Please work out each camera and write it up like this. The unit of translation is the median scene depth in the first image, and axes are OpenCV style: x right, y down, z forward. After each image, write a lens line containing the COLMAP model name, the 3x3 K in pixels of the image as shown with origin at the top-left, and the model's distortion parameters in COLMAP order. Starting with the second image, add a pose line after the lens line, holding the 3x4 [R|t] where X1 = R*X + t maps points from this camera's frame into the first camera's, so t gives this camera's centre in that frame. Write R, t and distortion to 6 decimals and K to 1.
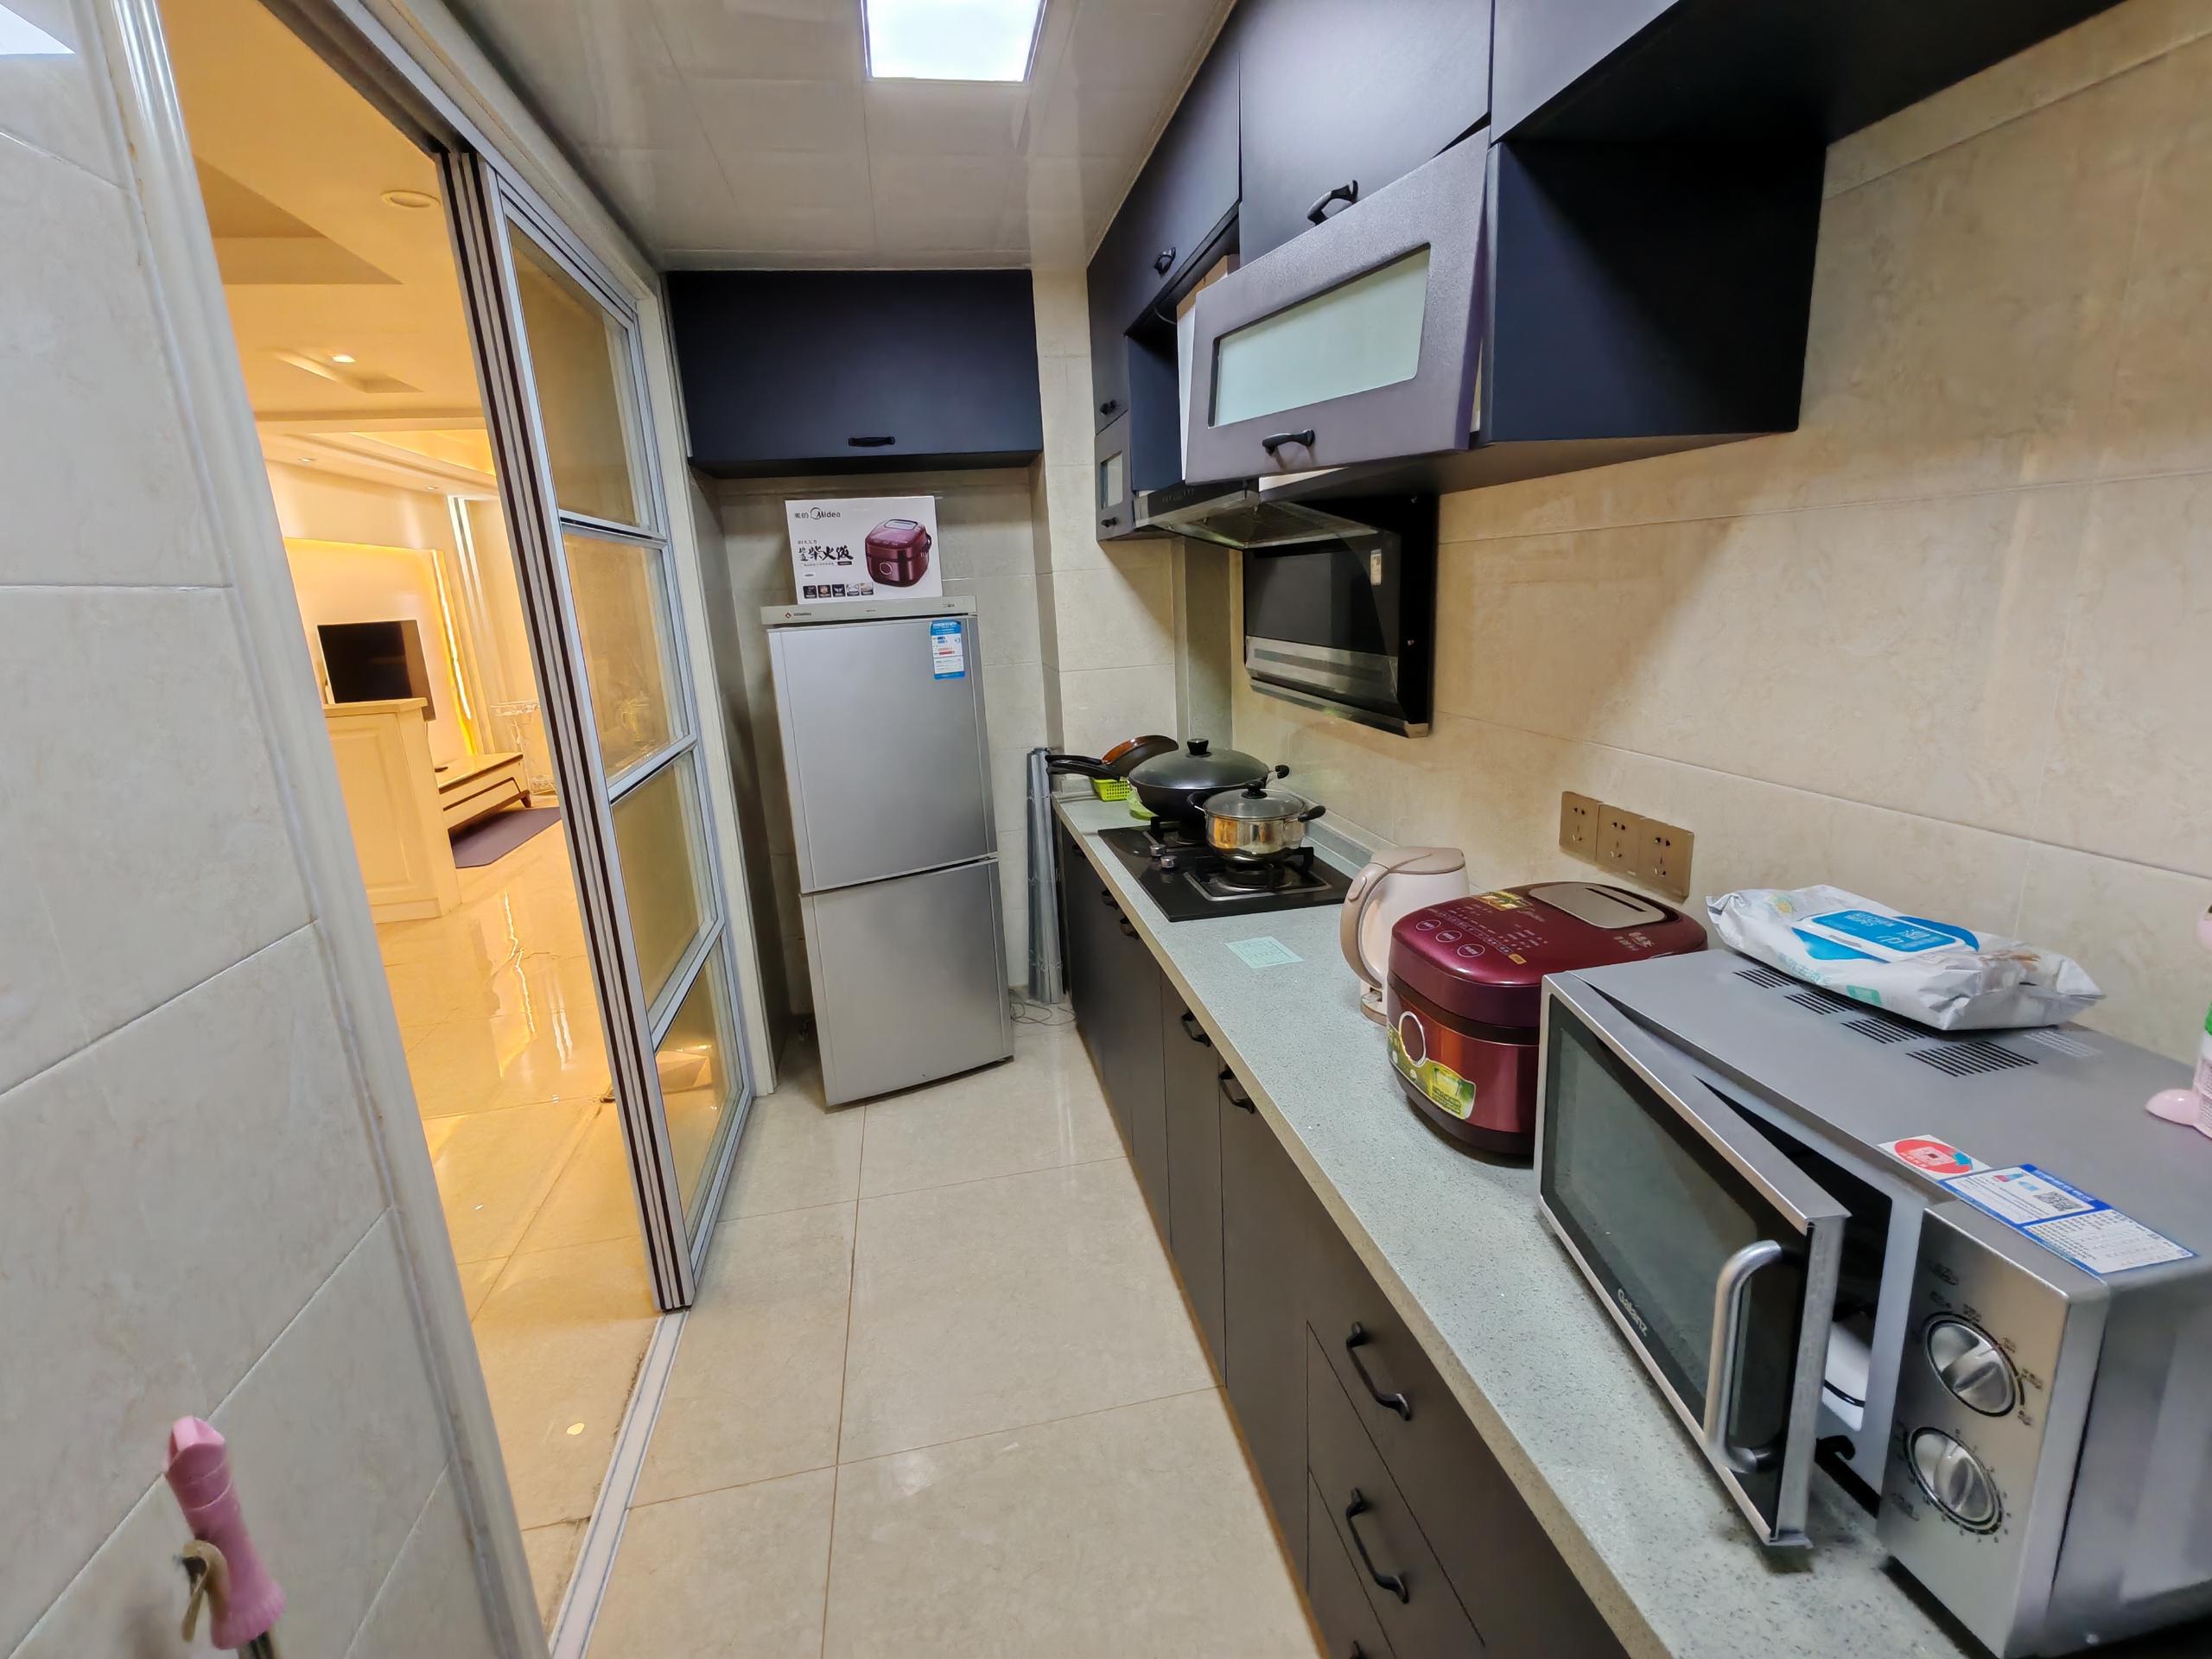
lens RADIAL K [[1010.8, 0, 1100.1], [0, 1010.8, 828.4], [0, 0, 1]] dist [0.004060, 0.000192]
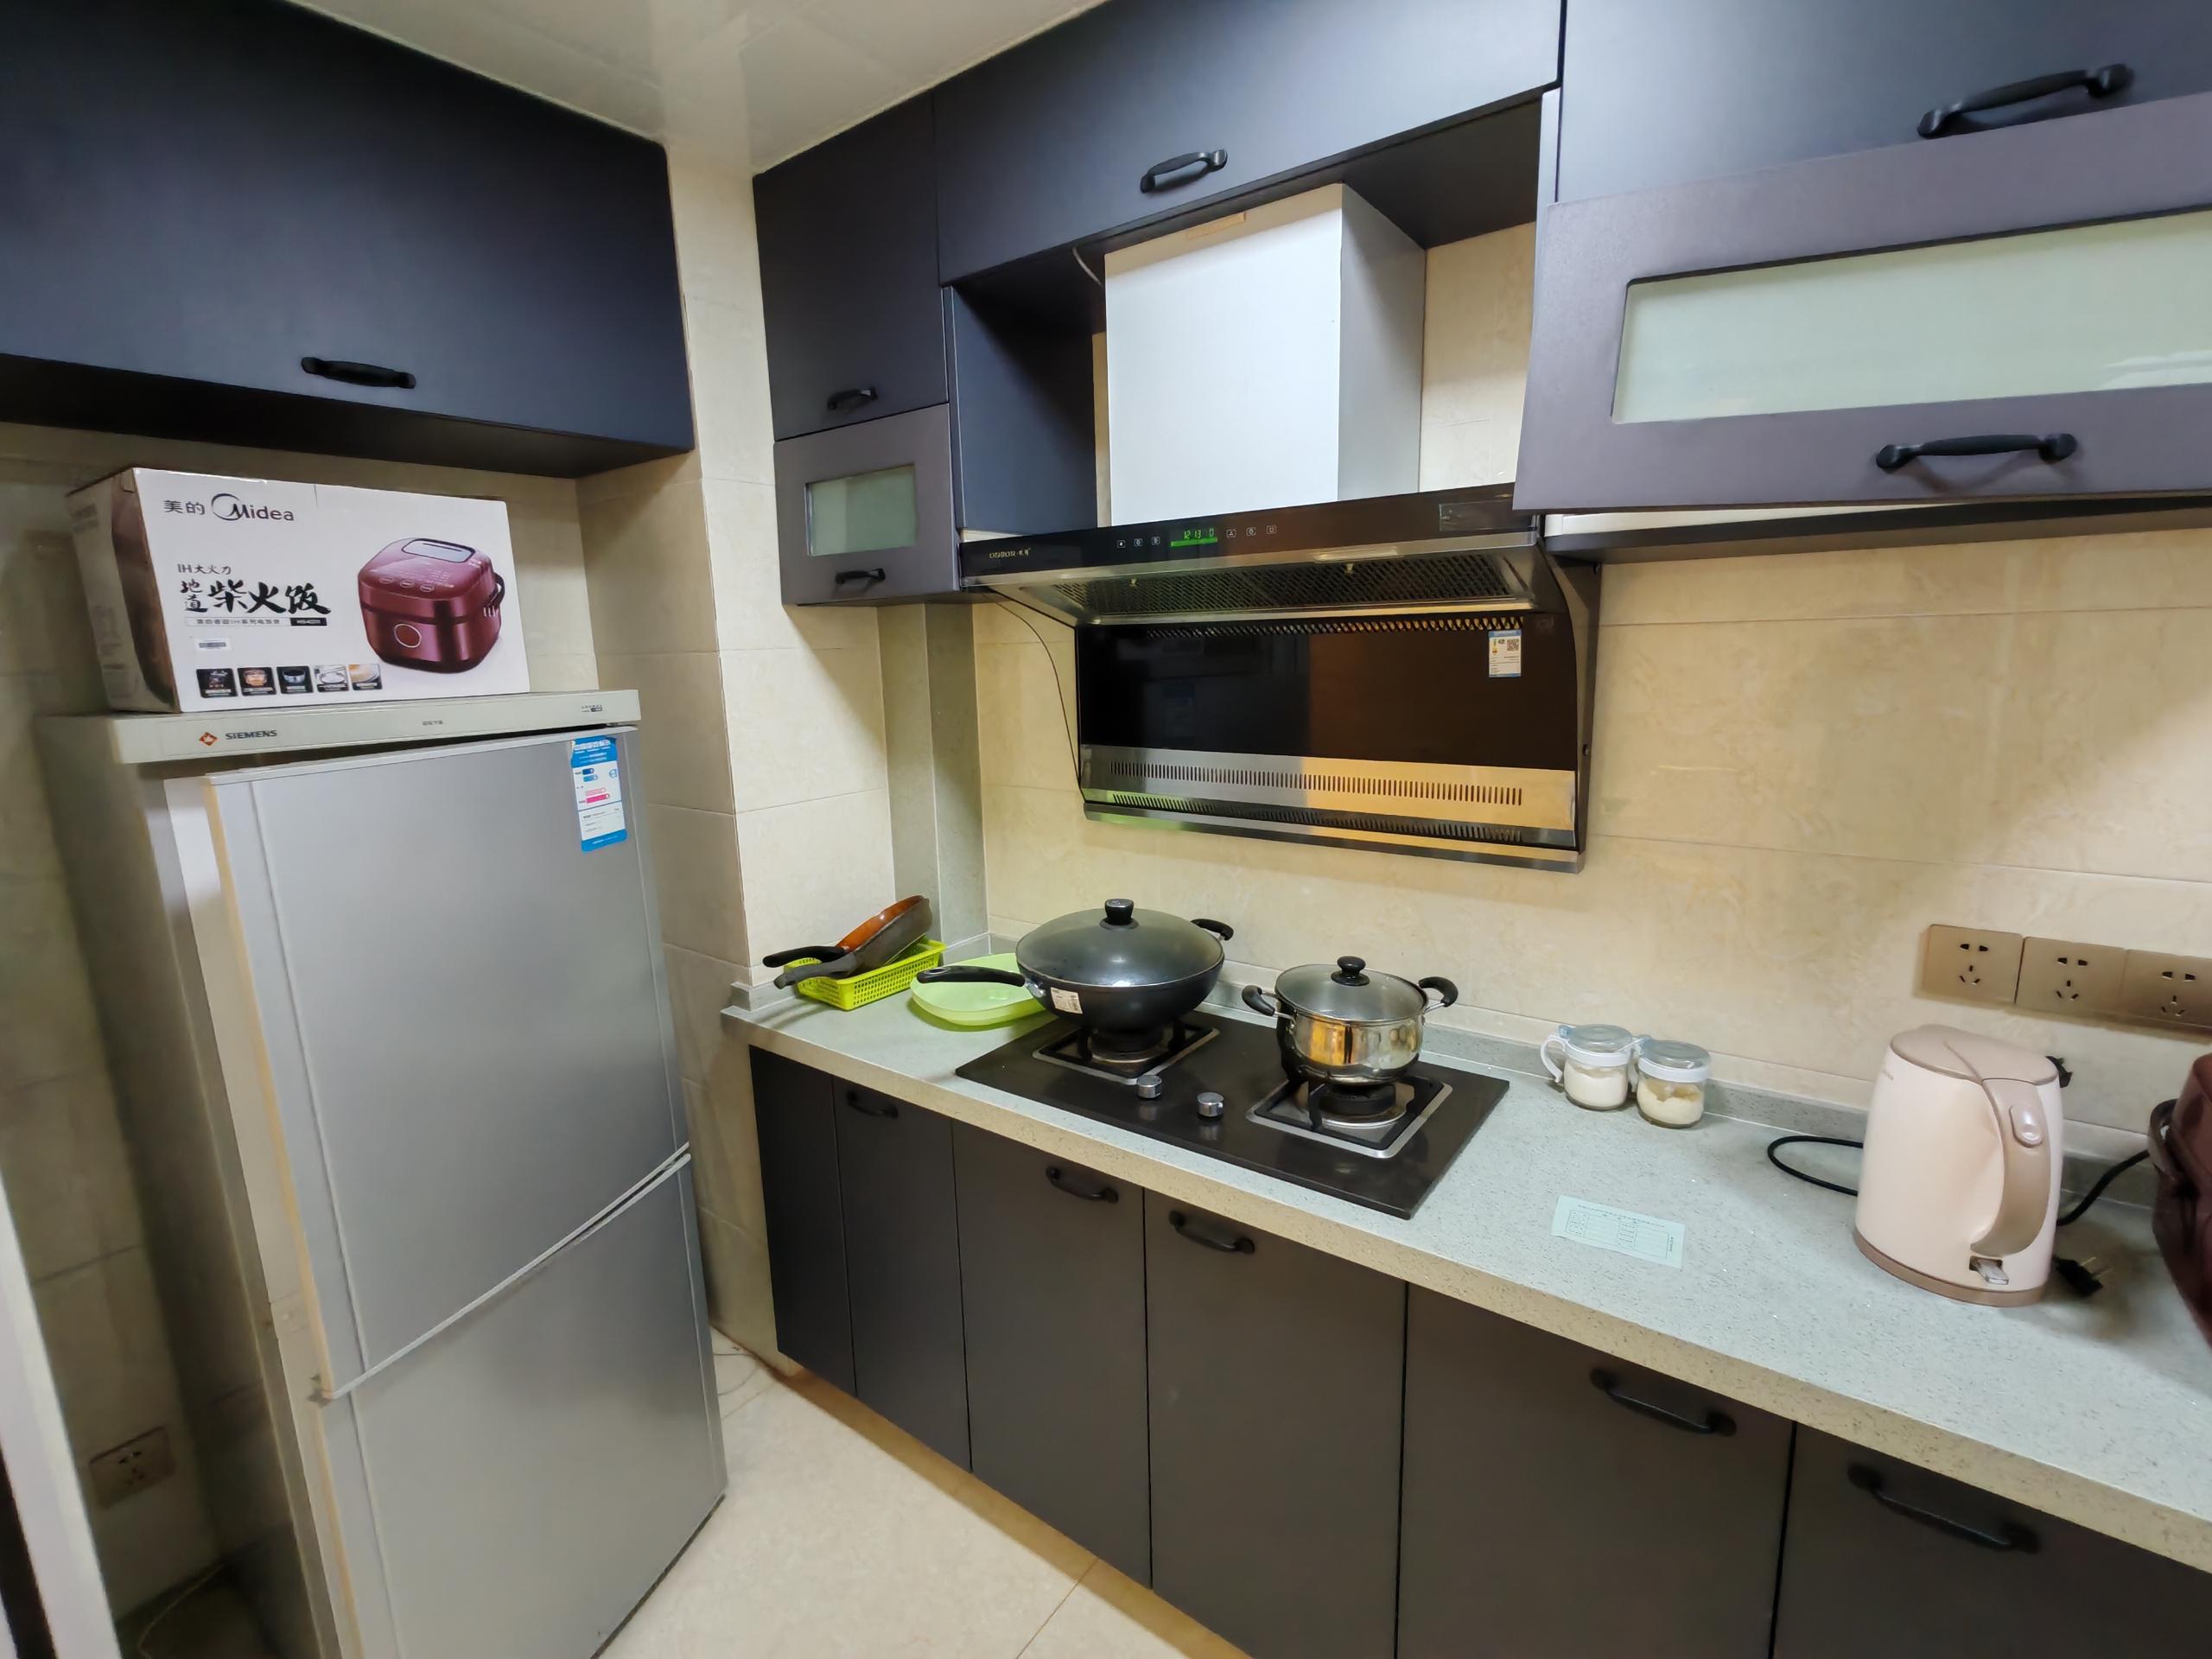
lens RADIAL K [[1010.8, 0, 1107.4], [0, 1010.8, 826.6], [0, 0, 1]] dist [0.004060, 0.000192]
pose [[0.735477, -0.092348, 0.671226, -0.303588], [0.152444, 0.987822, -0.031131, -0.101136], [-0.660177, 0.125220, 0.740598, 0.433051]]
